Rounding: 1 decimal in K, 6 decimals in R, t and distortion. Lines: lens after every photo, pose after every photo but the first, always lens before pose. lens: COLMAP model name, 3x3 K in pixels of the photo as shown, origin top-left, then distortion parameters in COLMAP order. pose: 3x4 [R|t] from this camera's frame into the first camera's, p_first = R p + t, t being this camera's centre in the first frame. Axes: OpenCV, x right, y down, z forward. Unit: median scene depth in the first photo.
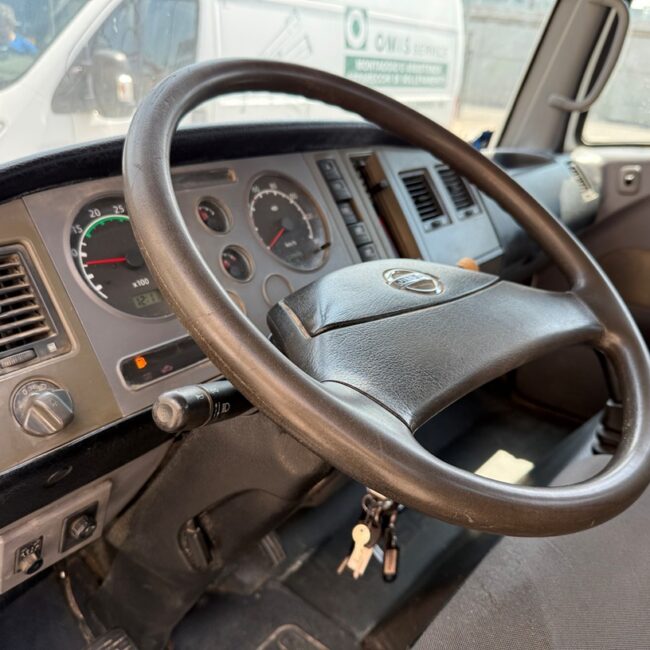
lens RADIAL K [[674.2, 0, 316.8], [0, 674.2, 323.6], [0, 0, 1]] dist [0.085452, -0.128765]
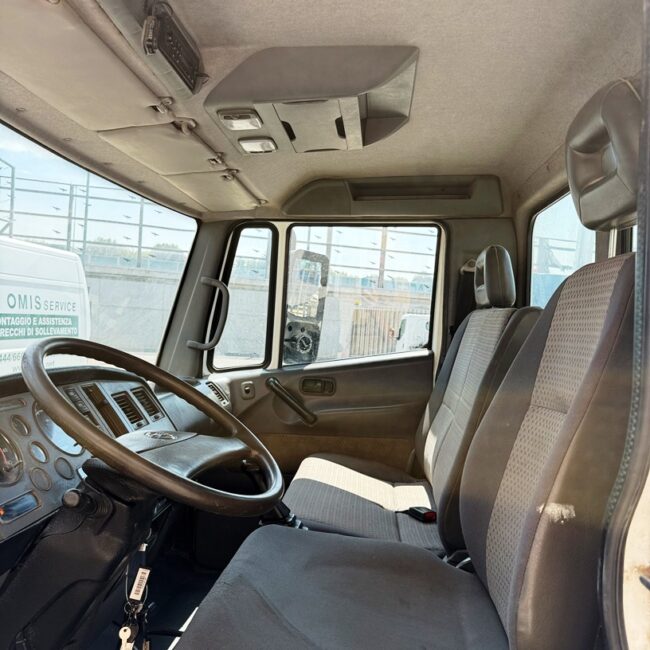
lens RADIAL K [[608.8, 0, 329.1], [0, 608.8, 326.5], [0, 0, 1]] dist [0.150477, -0.293471]
pose [[0.843800, -0.045790, 0.534700, -0.185362], [0.223019, 0.936164, -0.271771, 0.112383], [-0.488123, 0.348569, 0.800147, -0.383133]]
